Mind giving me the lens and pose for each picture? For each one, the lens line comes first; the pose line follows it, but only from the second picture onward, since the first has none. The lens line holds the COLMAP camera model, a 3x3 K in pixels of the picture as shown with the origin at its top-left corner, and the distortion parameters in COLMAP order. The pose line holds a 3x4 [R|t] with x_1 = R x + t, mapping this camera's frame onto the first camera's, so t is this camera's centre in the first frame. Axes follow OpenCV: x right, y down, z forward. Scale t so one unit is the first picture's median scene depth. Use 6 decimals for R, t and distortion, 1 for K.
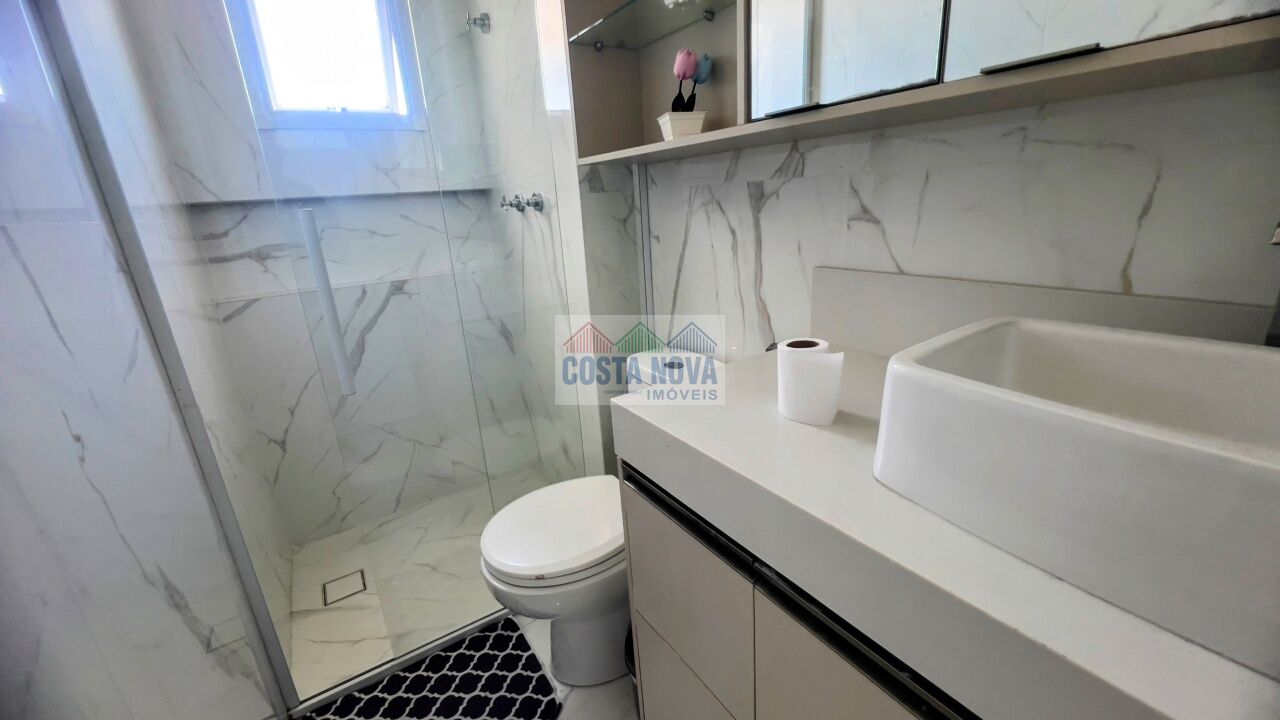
lens RADIAL K [[515.6, 0, 639.9], [0, 515.6, 355.3], [0, 0, 1]] dist [-0.002283, 0.000274]
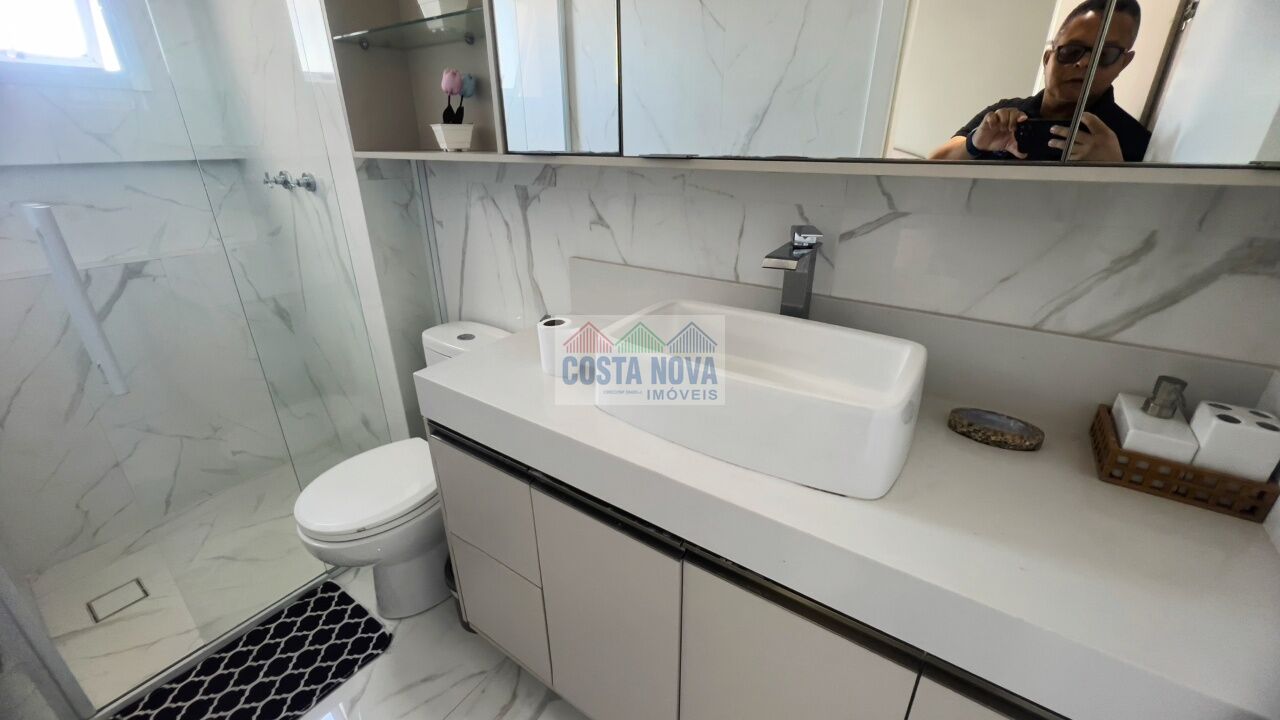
lens RADIAL K [[515.6, 0, 639.9], [0, 515.6, 355.3], [0, 0, 1]] dist [-0.002283, 0.000274]
pose [[0.926175, -0.091282, 0.365879, -0.000489], [0.059010, 0.993390, 0.098462, -0.031656], [-0.372448, -0.069603, 0.925439, -0.235942]]
